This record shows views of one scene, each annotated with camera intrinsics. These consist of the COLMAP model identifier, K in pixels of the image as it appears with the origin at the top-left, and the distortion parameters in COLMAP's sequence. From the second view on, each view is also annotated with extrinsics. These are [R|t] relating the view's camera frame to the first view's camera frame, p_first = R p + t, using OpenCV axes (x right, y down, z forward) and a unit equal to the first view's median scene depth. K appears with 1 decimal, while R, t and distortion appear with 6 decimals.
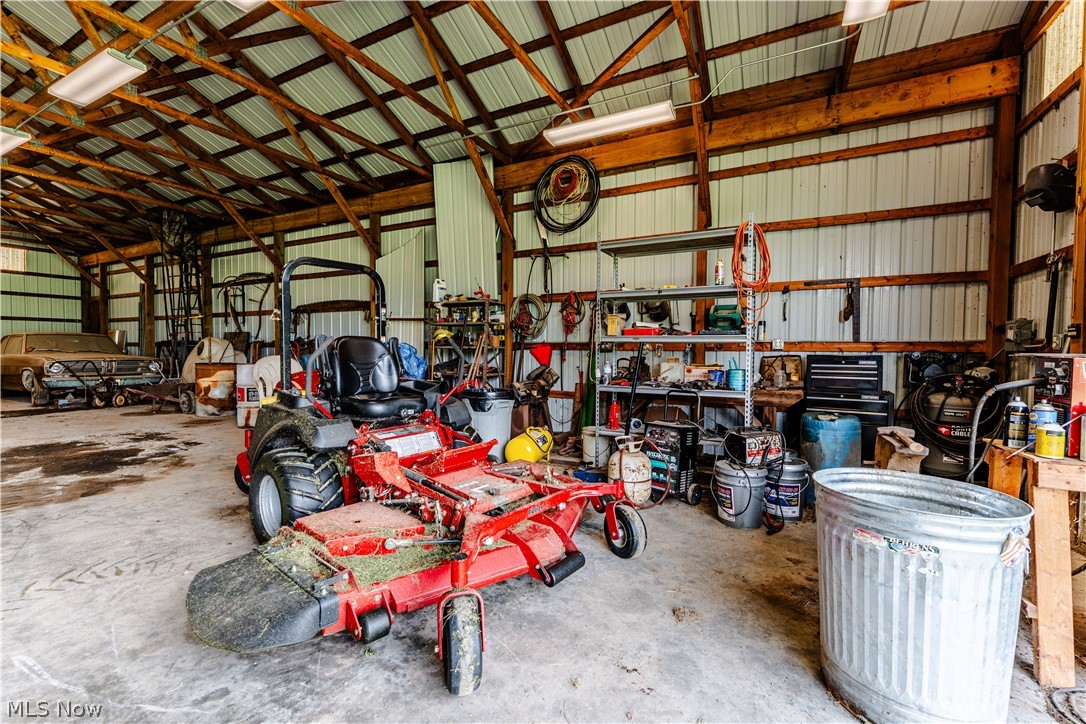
lens RADIAL K [[449.7, 0, 543.0], [0, 449.7, 362.0], [0, 0, 1]] dist [0.001248, 0.000154]
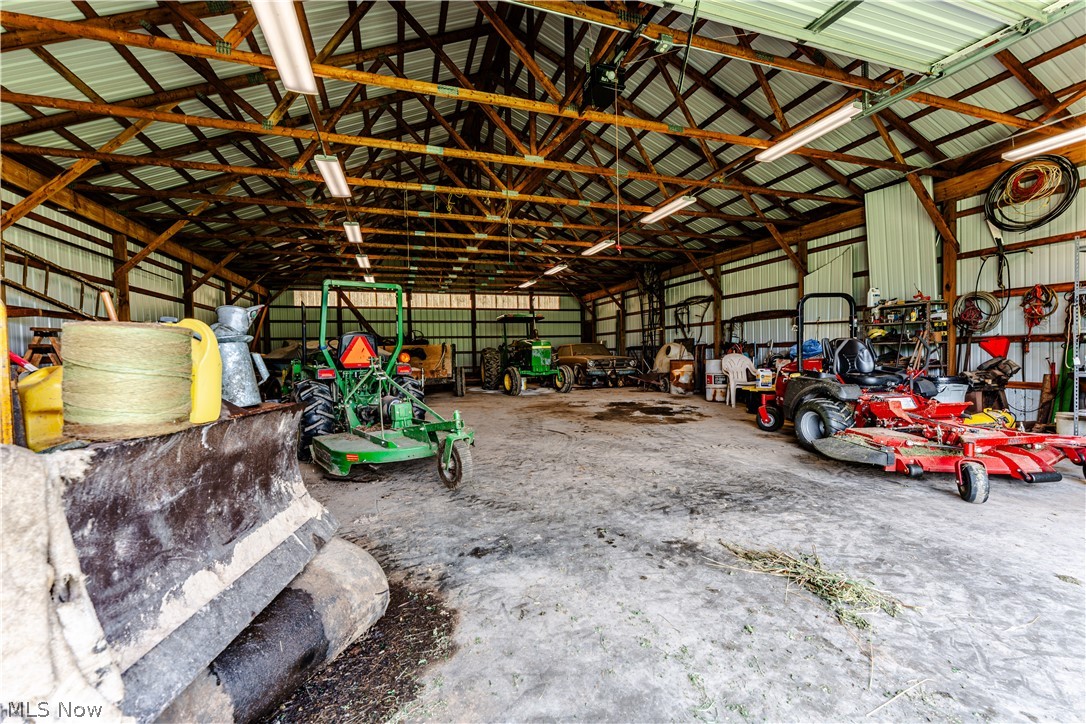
lens RADIAL K [[435.7, 0, 543.0], [0, 435.7, 362.0], [0, 0, 1]] dist [-0.000911, -0.000389]
pose [[0.716171, -0.006011, -0.697899, -0.050135], [0.005717, 0.999980, -0.002746, 0.014870], [0.697902, -0.002023, 0.716191, -0.473335]]
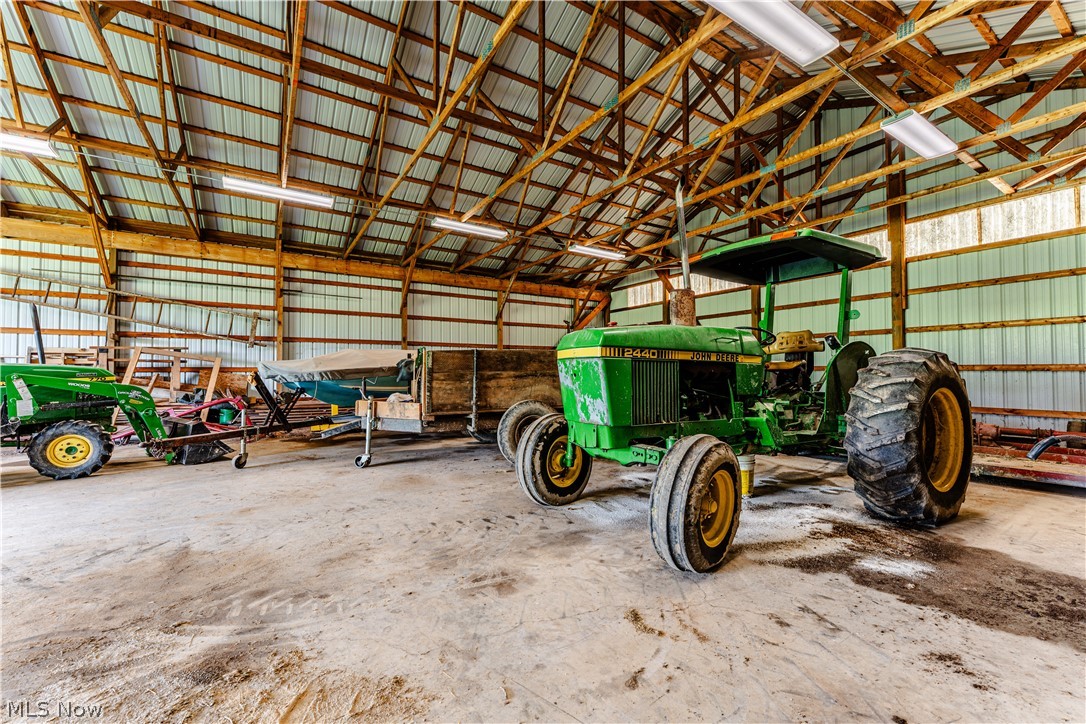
lens RADIAL K [[435.7, 0, 543.0], [0, 435.7, 362.0], [0, 0, 1]] dist [-0.000911, -0.000389]
pose [[-0.506731, -0.024164, -0.861765, -0.957381], [-0.027987, 0.999541, -0.011570, -0.040033], [0.861650, 0.018255, -0.507175, 1.143045]]
